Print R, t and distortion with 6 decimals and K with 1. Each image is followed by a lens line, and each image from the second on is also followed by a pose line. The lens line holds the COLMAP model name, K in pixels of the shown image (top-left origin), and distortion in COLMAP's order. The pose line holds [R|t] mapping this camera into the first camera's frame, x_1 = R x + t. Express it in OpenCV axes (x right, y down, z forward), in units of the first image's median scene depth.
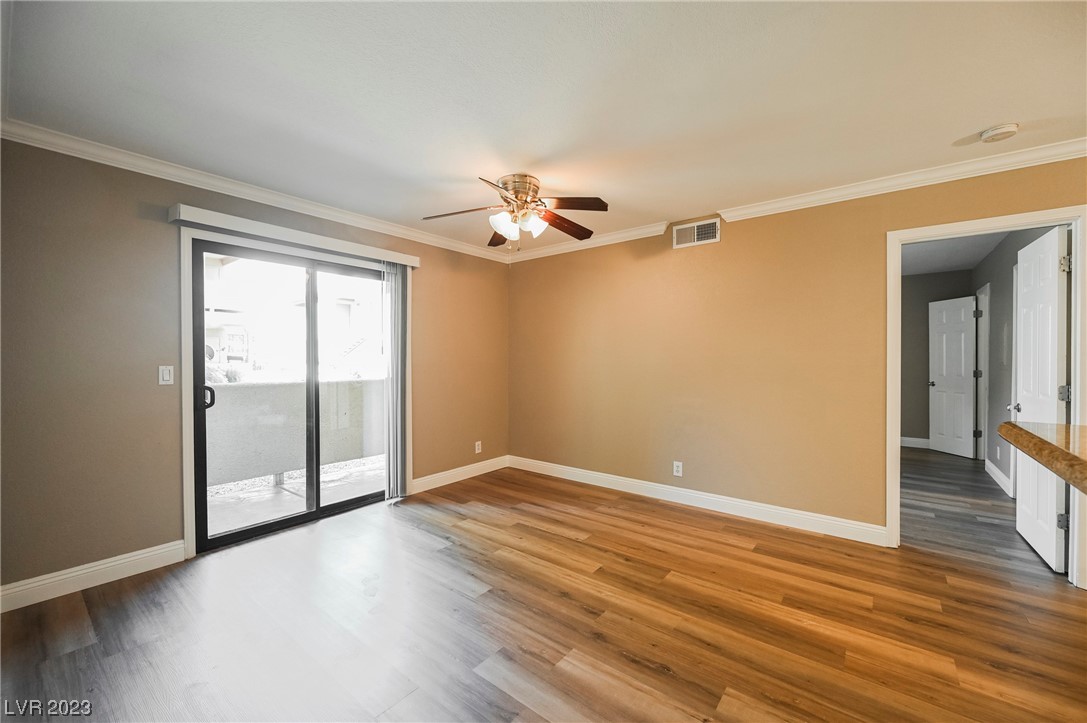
lens RADIAL K [[428.3, 0, 548.8], [0, 428.3, 362.2], [0, 0, 1]] dist [-0.002533, 0.000693]
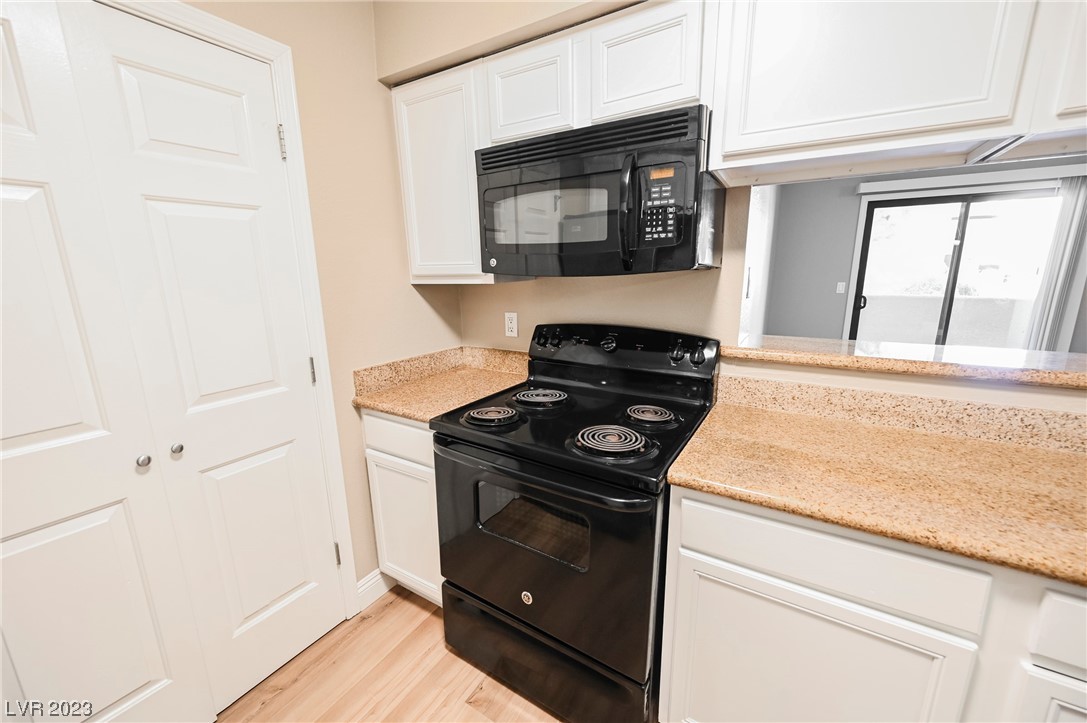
lens RADIAL K [[428.3, 0, 541.0], [0, 428.3, 361.2], [0, 0, 1]] dist [-0.002533, 0.000693]
pose [[0.105156, 0.209074, -0.972230, 0.736934], [0.001038, 0.977626, 0.210347, -0.045748], [0.994455, -0.023129, 0.102586, -0.399417]]
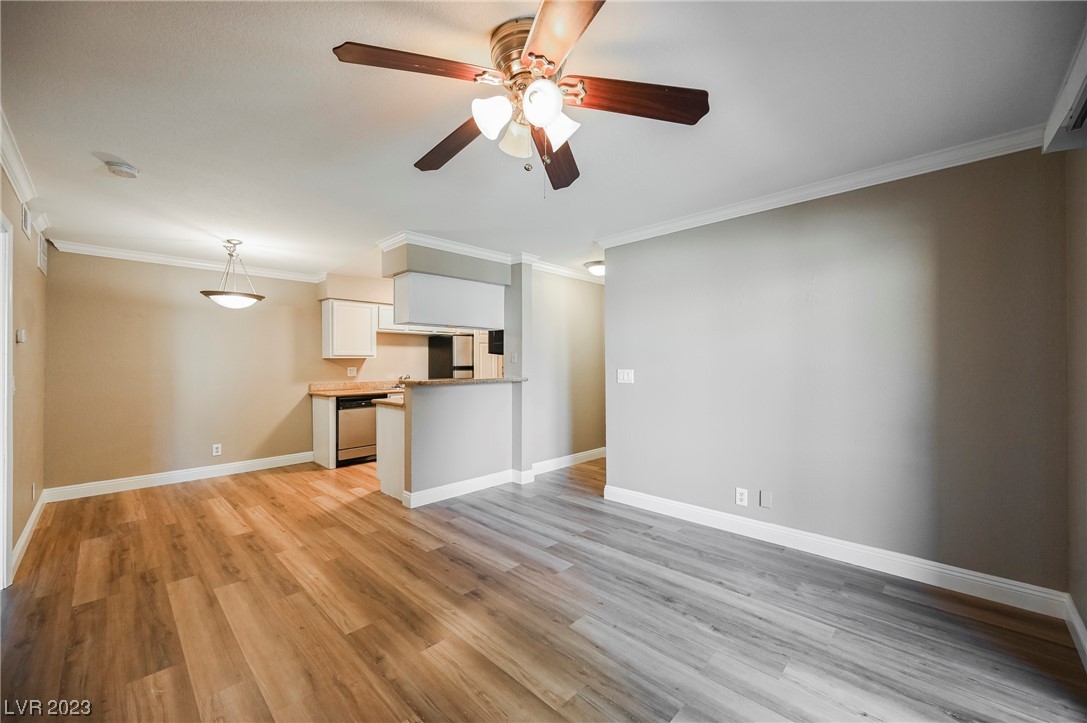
lens RADIAL K [[428.3, 0, 542.8], [0, 428.3, 361.7], [0, 0, 1]] dist [-0.002533, 0.000693]
pose [[-0.993749, 0.005872, 0.111485, -0.162795], [0.006670, 0.999955, 0.006786, -0.020085], [-0.111440, 0.007488, -0.993743, 1.706521]]
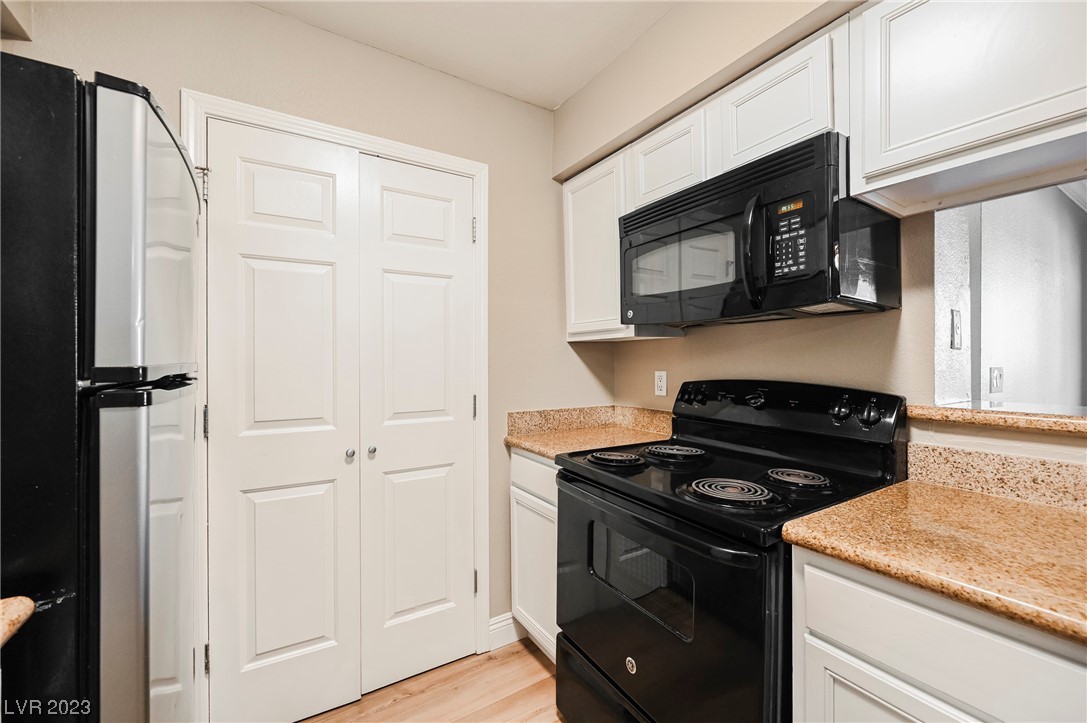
lens RADIAL K [[428.3, 0, 541.1], [0, 428.3, 358.7], [0, 0, 1]] dist [-0.002533, 0.000693]
pose [[-0.344684, -0.004594, -0.938707, 0.758231], [-0.011387, 0.999935, -0.000713, 0.010497], [0.938650, 0.010443, -0.344714, -0.308937]]
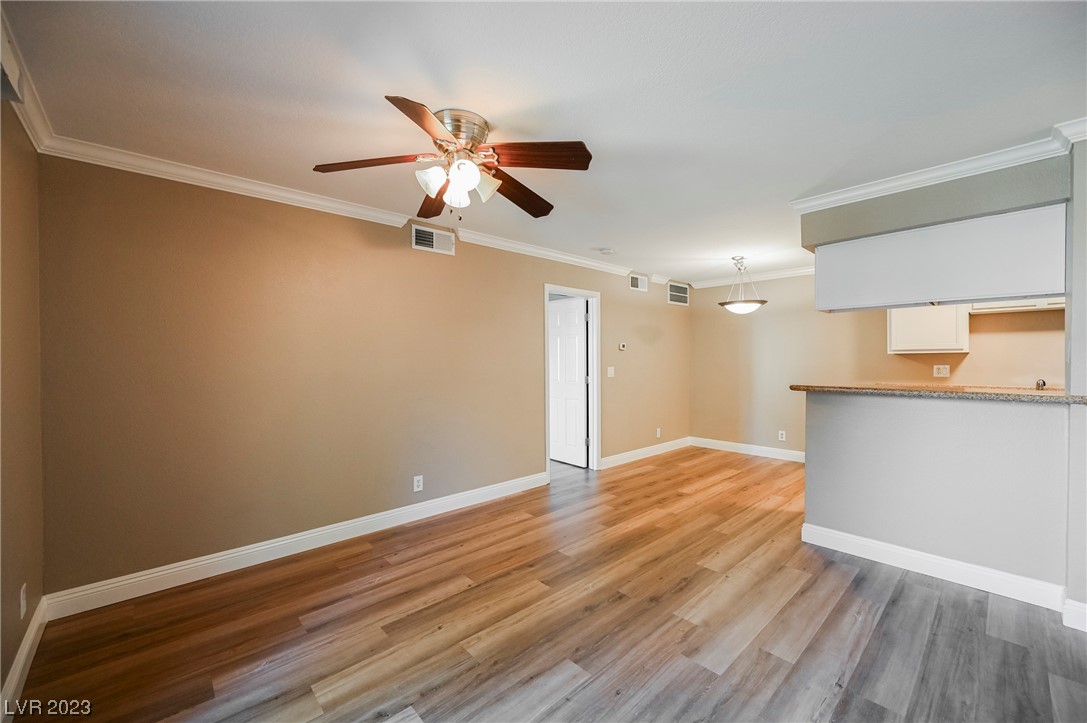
lens RADIAL K [[428.3, 0, 539.3], [0, 428.3, 364.3], [0, 0, 1]] dist [-0.002533, 0.000693]
pose [[0.168554, -0.012743, 0.985610, -0.834016], [0.015444, 0.999828, 0.010286, -0.026953], [-0.985571, 0.013488, 0.168722, 0.830318]]
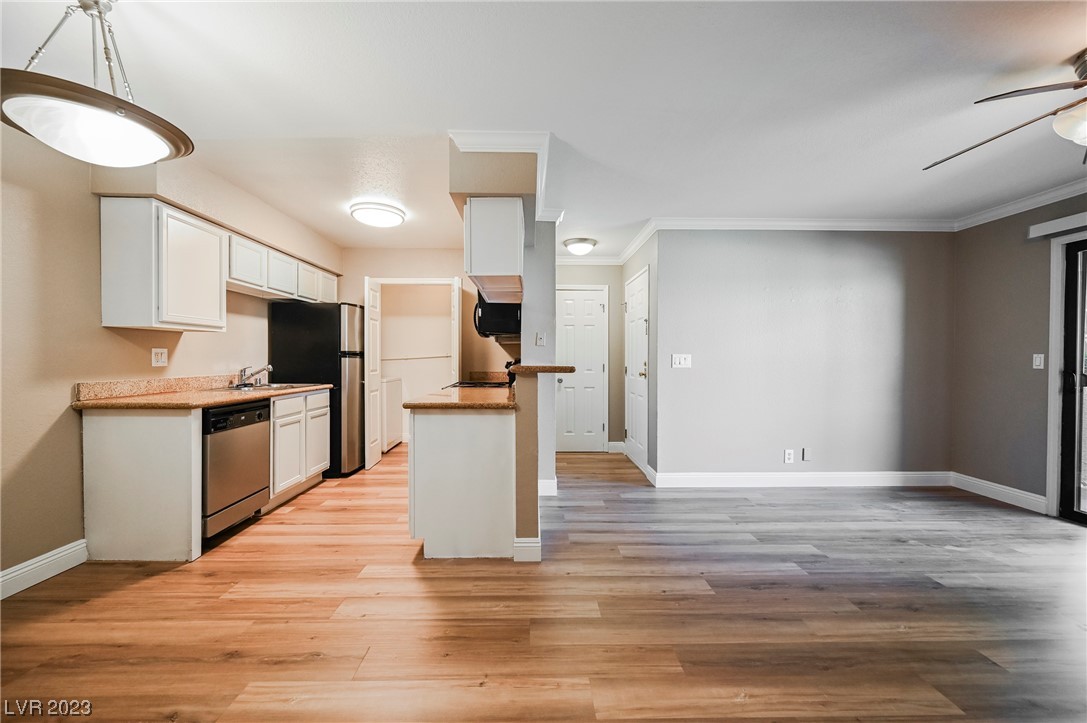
lens RADIAL K [[428.3, 0, 541.4], [0, 428.3, 362.6], [0, 0, 1]] dist [-0.002533, 0.000693]
pose [[-0.774405, 0.003948, -0.632678, 1.041933], [-0.009486, 0.999796, 0.017850, 0.025843], [0.632619, 0.019825, -0.774209, 1.049883]]
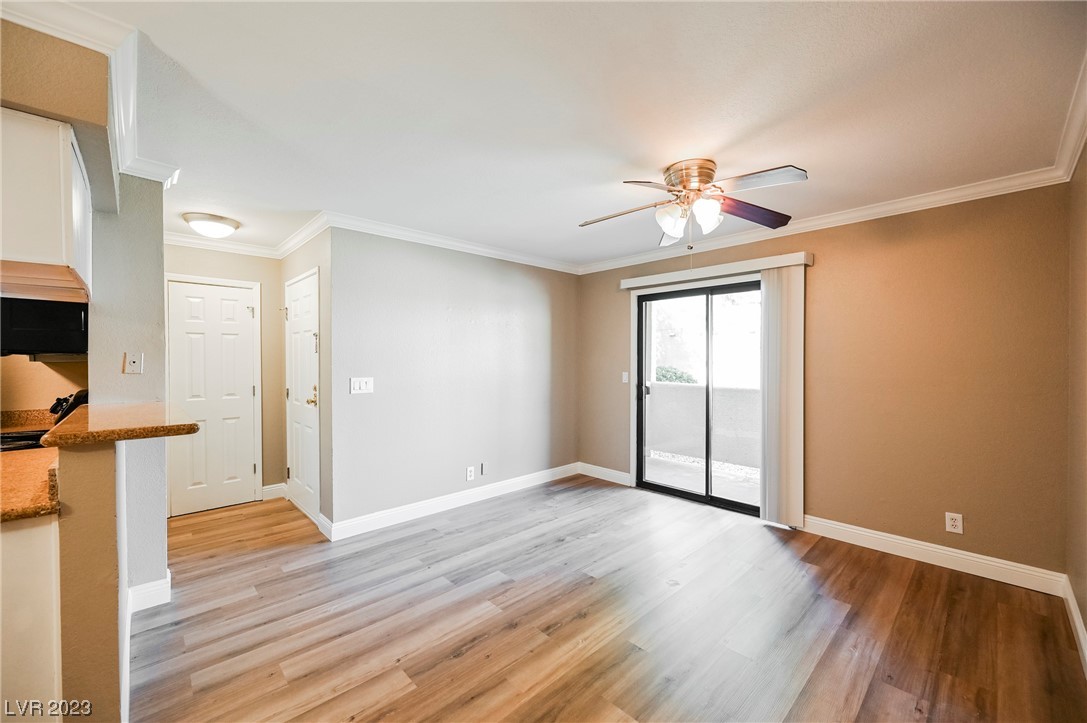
lens RADIAL K [[428.3, 0, 544.6], [0, 428.3, 362.7], [0, 0, 1]] dist [-0.002533, 0.000693]
pose [[-0.145649, 0.009464, -0.989291, 0.904867], [-0.010539, 0.999883, 0.011117, -0.046213], [0.989280, 0.012046, -0.145532, 0.928512]]
